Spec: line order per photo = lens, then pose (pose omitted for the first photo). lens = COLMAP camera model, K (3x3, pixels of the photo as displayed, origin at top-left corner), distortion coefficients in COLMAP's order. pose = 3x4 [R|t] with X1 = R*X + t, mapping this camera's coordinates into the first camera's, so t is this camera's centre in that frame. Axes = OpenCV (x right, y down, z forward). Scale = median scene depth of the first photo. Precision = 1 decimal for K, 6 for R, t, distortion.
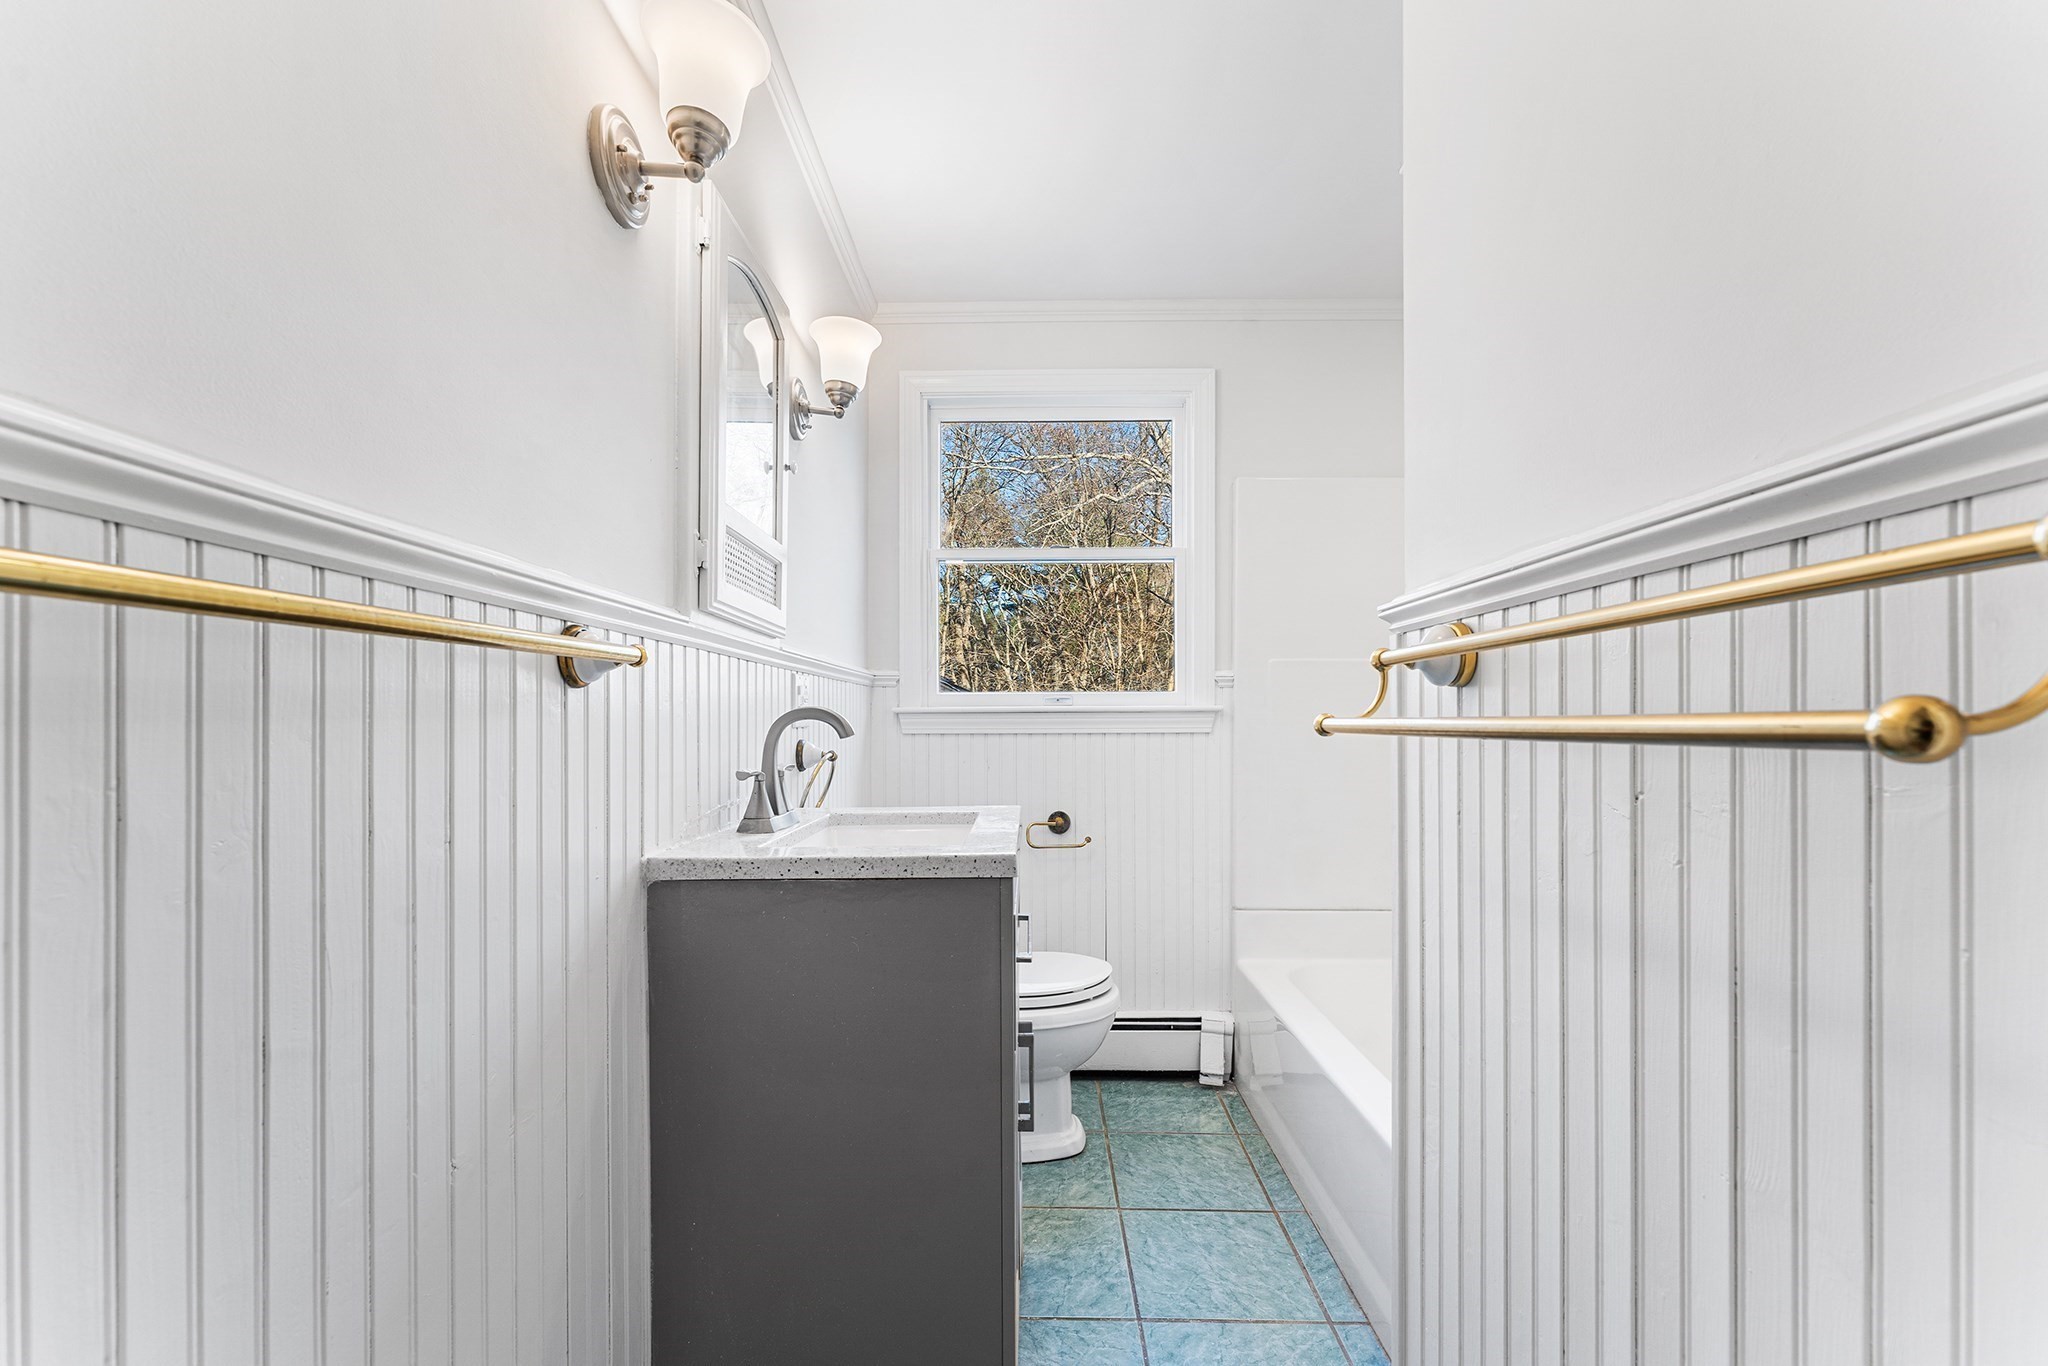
lens RADIAL K [[852.1, 0, 1022.2], [0, 852.1, 697.7], [0, 0, 1]] dist [0.001917, -0.000519]
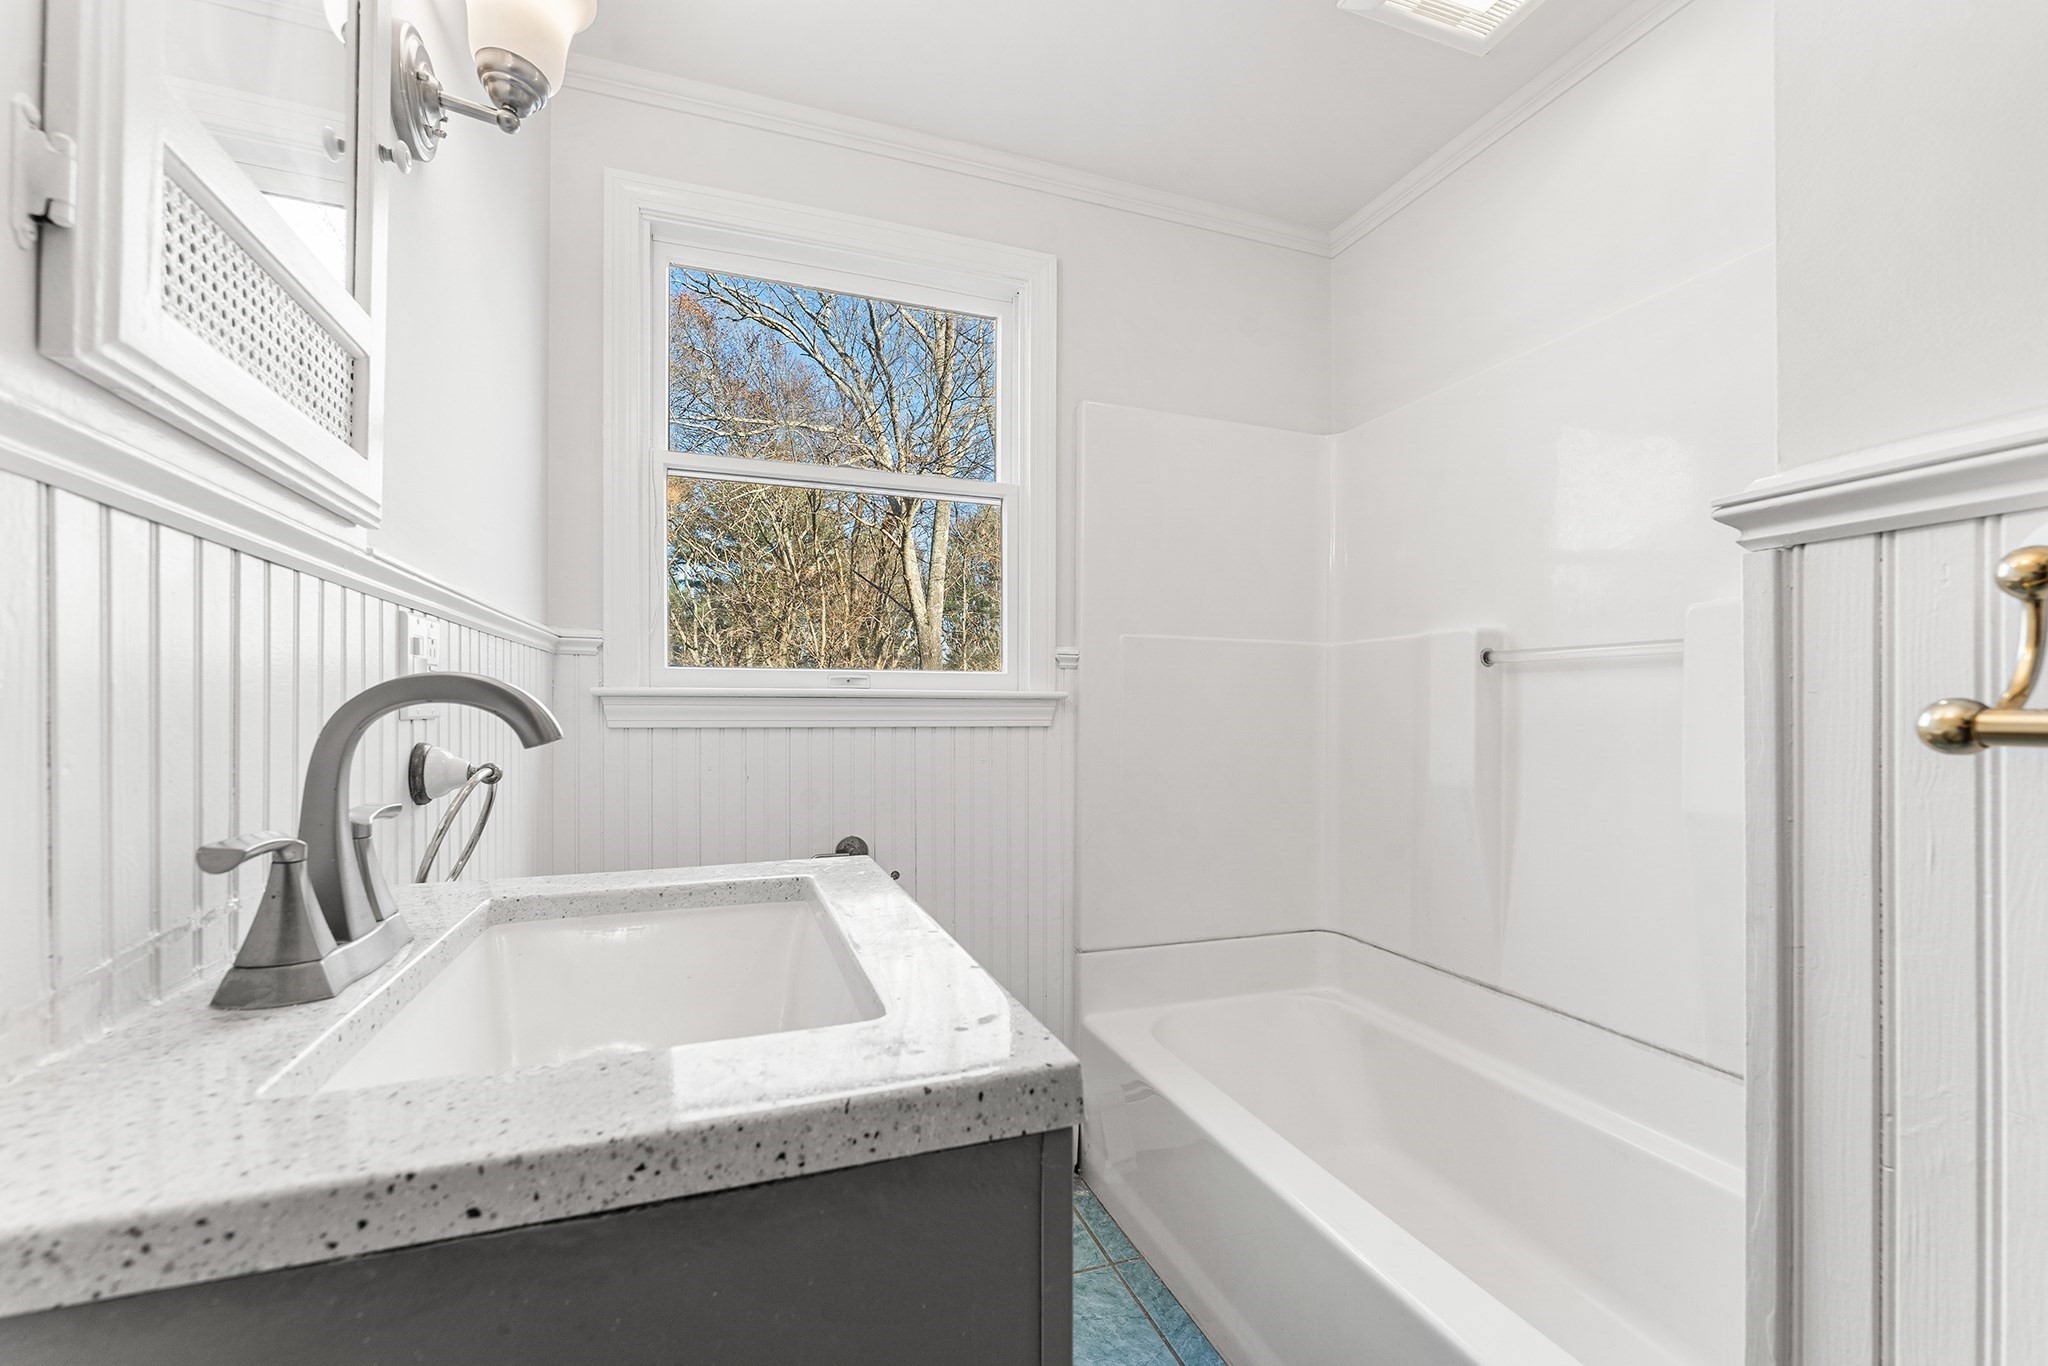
lens RADIAL K [[852.1, 0, 1024.6], [0, 852.1, 708.4], [0, 0, 1]] dist [0.001917, -0.000519]
pose [[0.936409, 0.007946, 0.350822, -0.098153], [-0.016780, 0.999614, 0.022147, 0.010719], [-0.350510, -0.026625, 0.936180, 0.387312]]
